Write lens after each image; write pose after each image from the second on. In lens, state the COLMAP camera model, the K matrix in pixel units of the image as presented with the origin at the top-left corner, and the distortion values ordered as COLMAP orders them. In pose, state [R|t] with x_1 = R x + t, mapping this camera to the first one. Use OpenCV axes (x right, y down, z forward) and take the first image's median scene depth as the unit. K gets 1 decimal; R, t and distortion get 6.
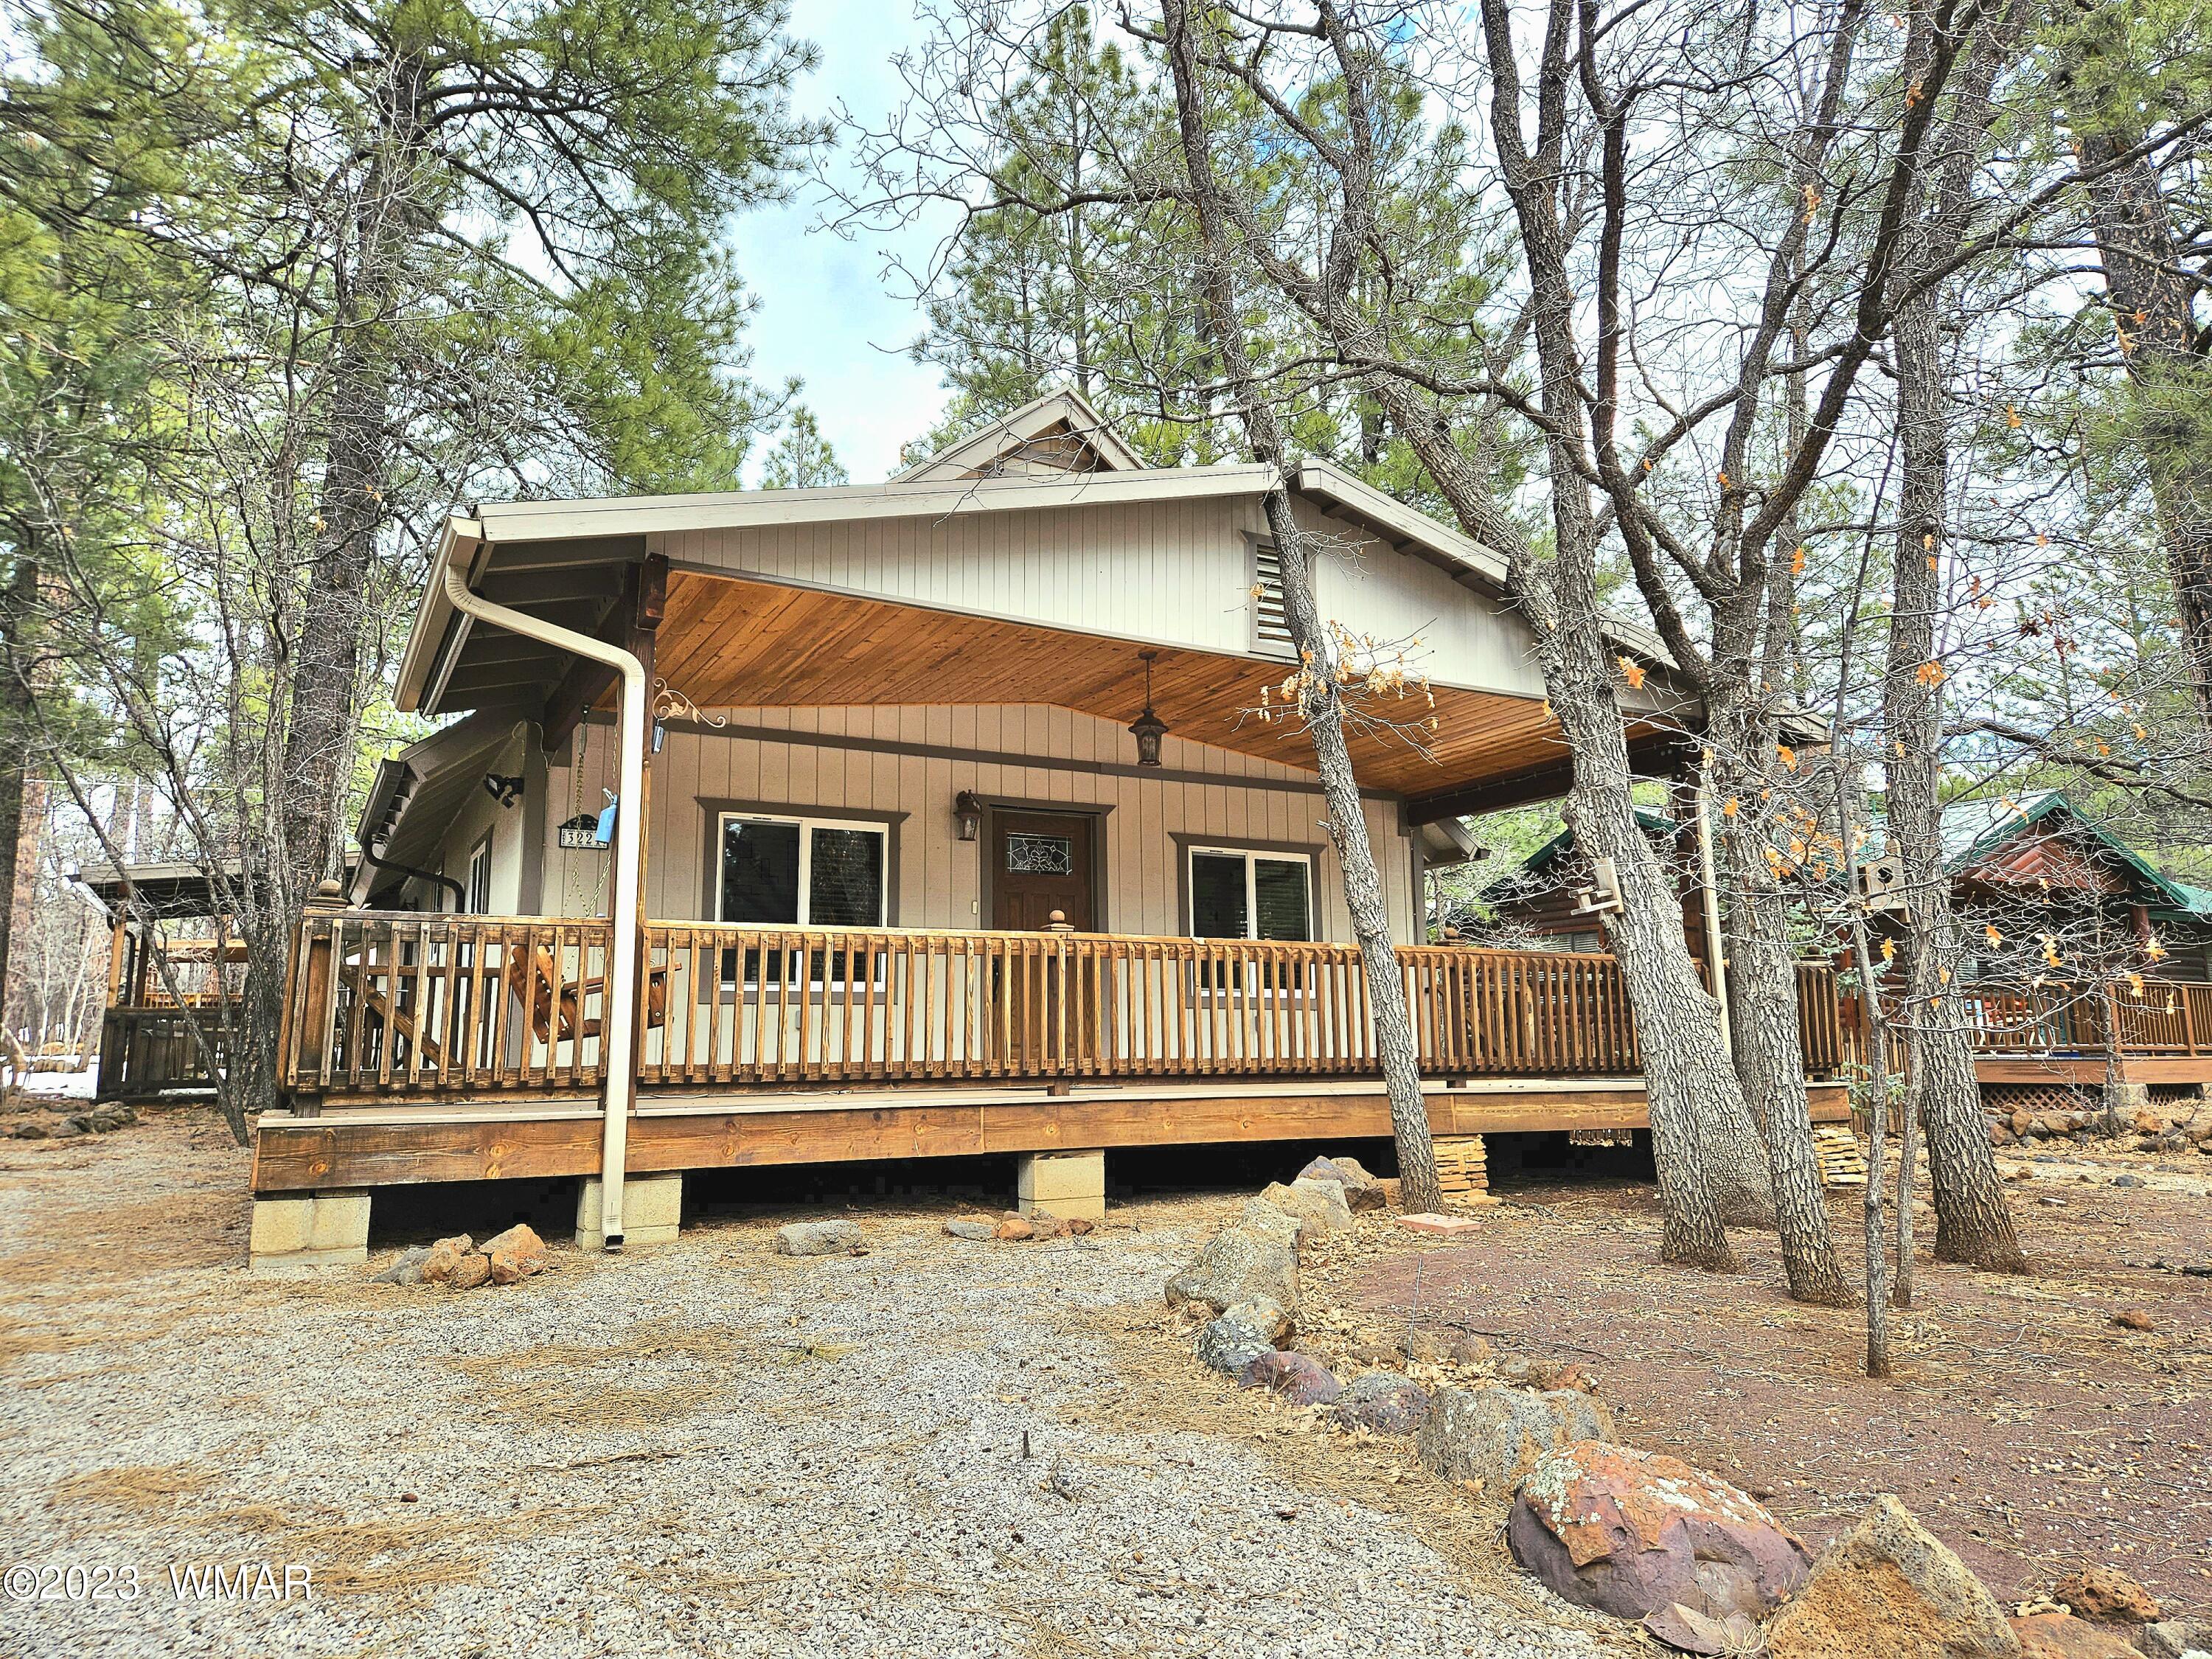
lens RADIAL K [[1451.8, 0, 1148.0], [0, 1451.8, 831.6], [0, 0, 1]] dist [0.076133, -0.075464]
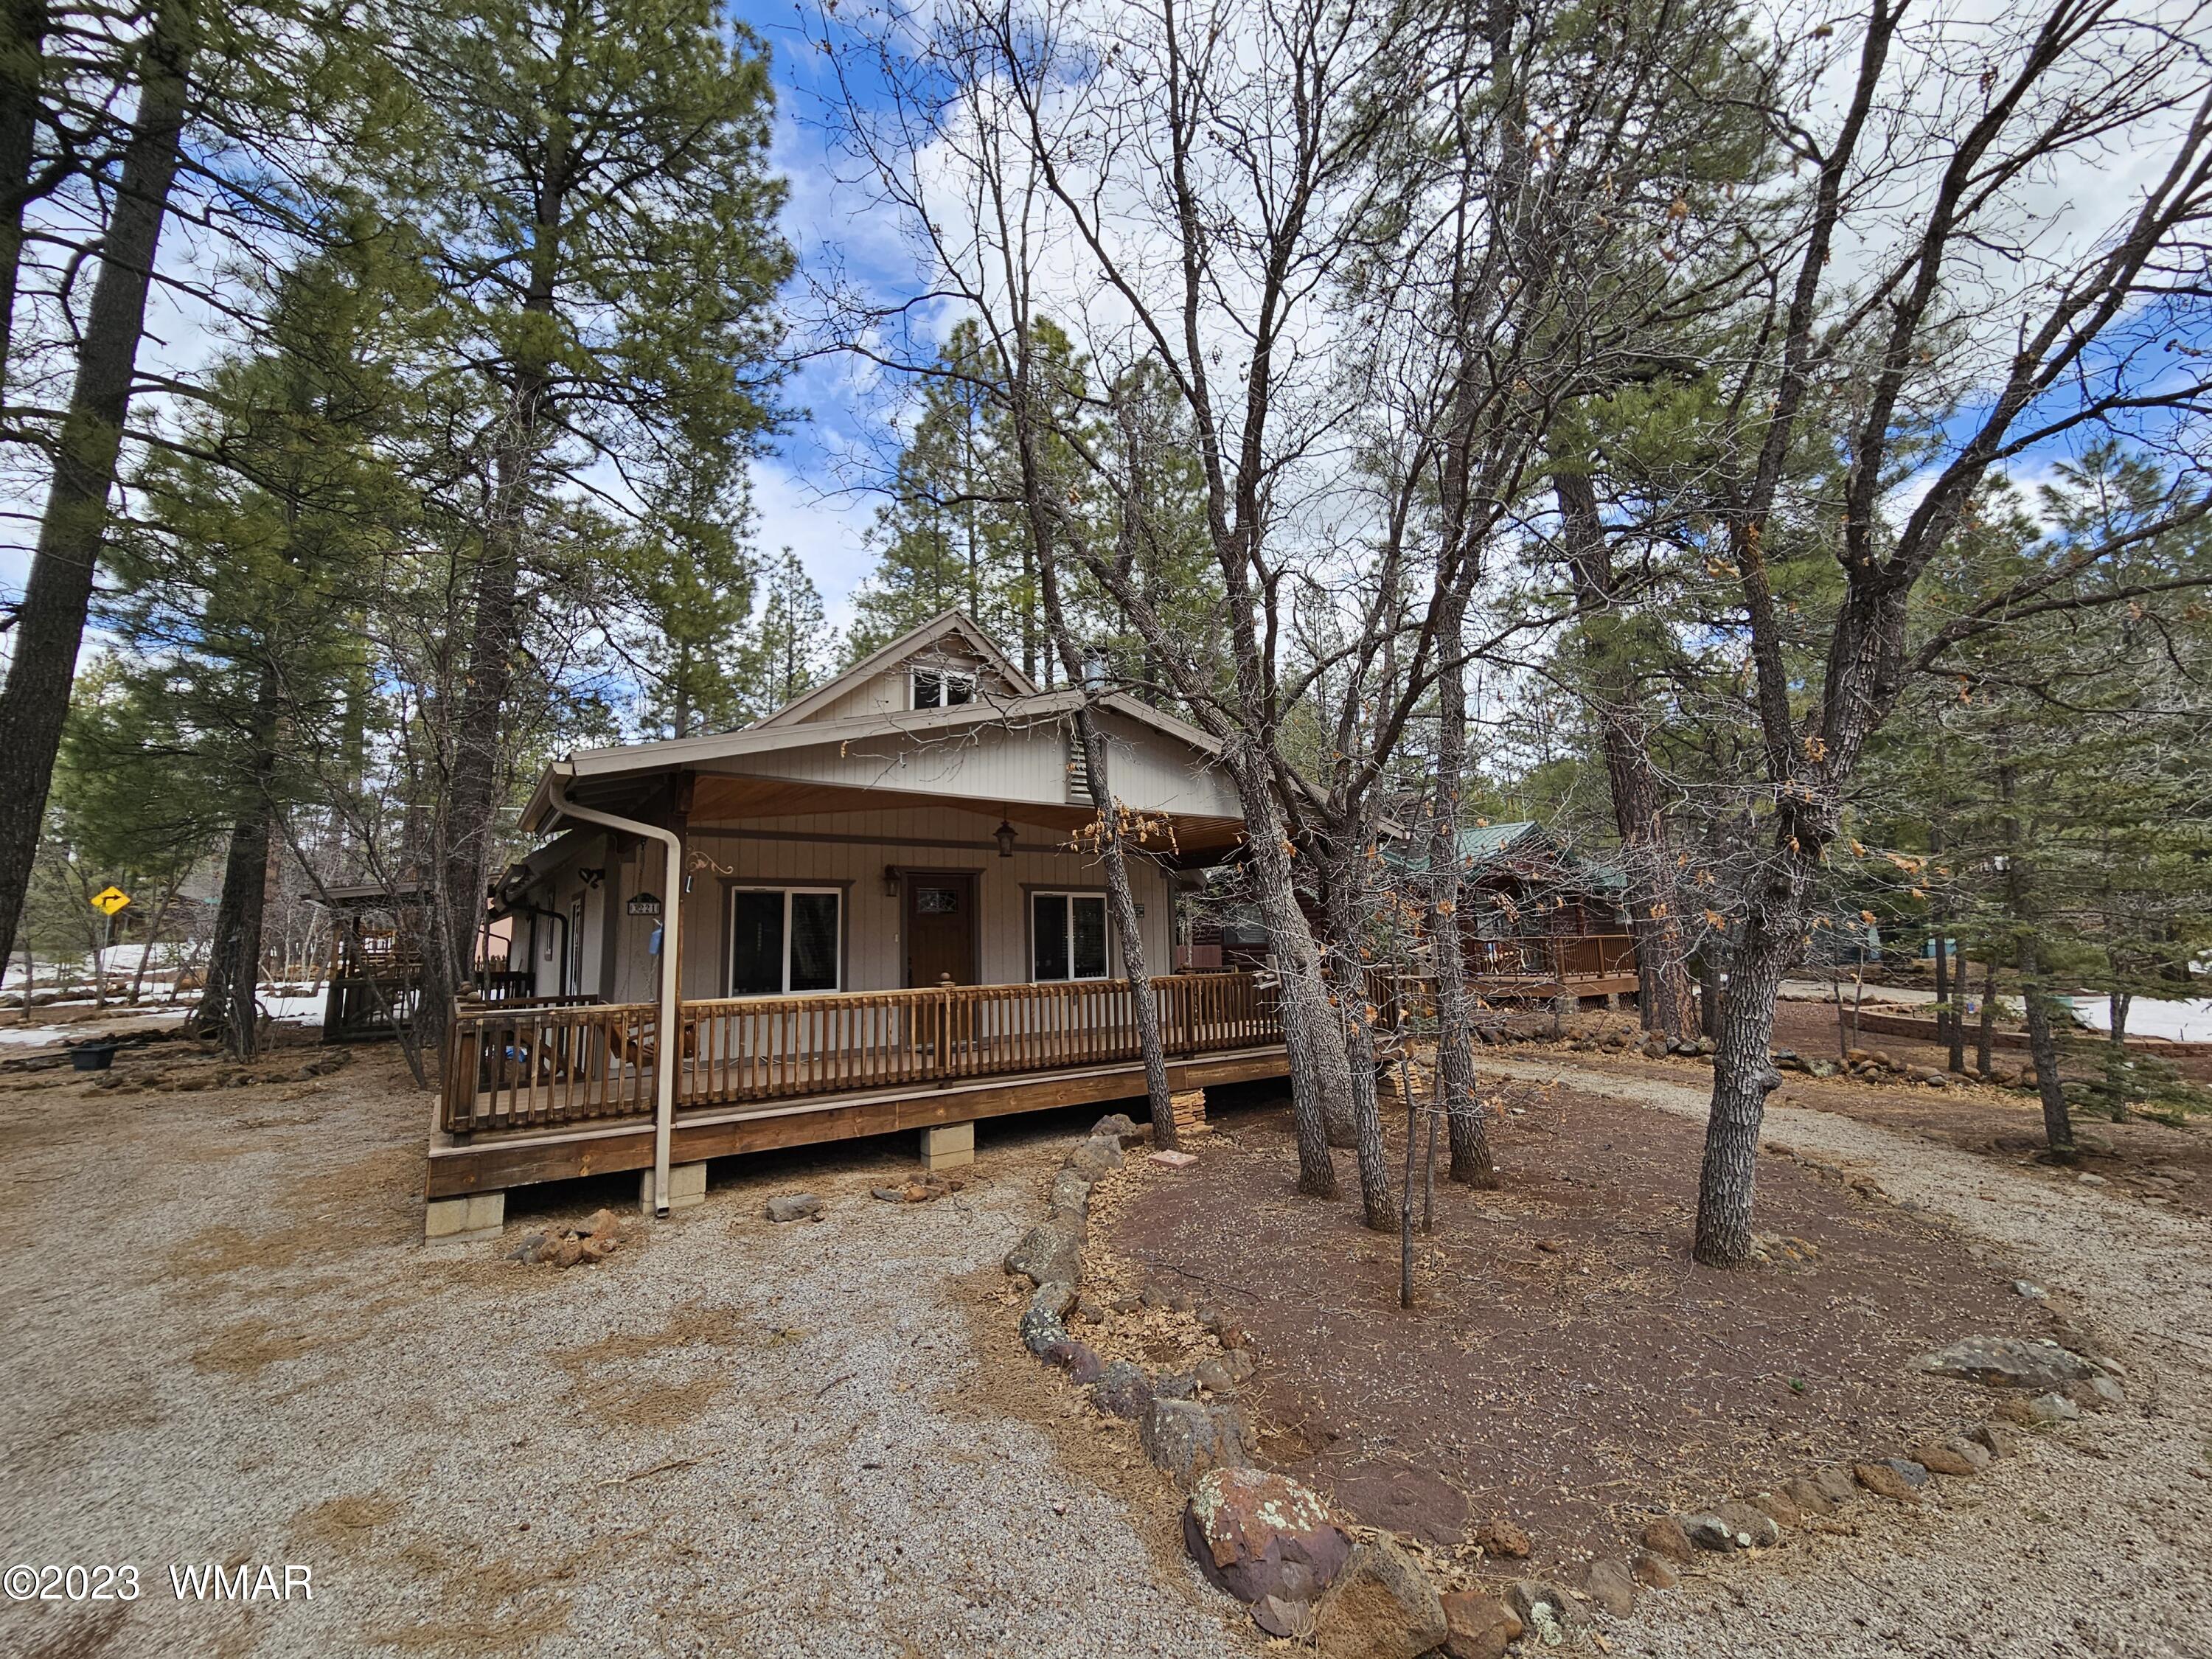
lens RADIAL K [[899.9, 0, 1106.2], [0, 899.9, 822.4], [0, 0, 1]] dist [-0.001894, -0.004686]
pose [[0.995035, 0.004364, 0.099429, 0.014519], [-0.007257, 0.999560, 0.028753, -0.133237], [-0.099260, -0.029332, 0.994629, -0.009650]]
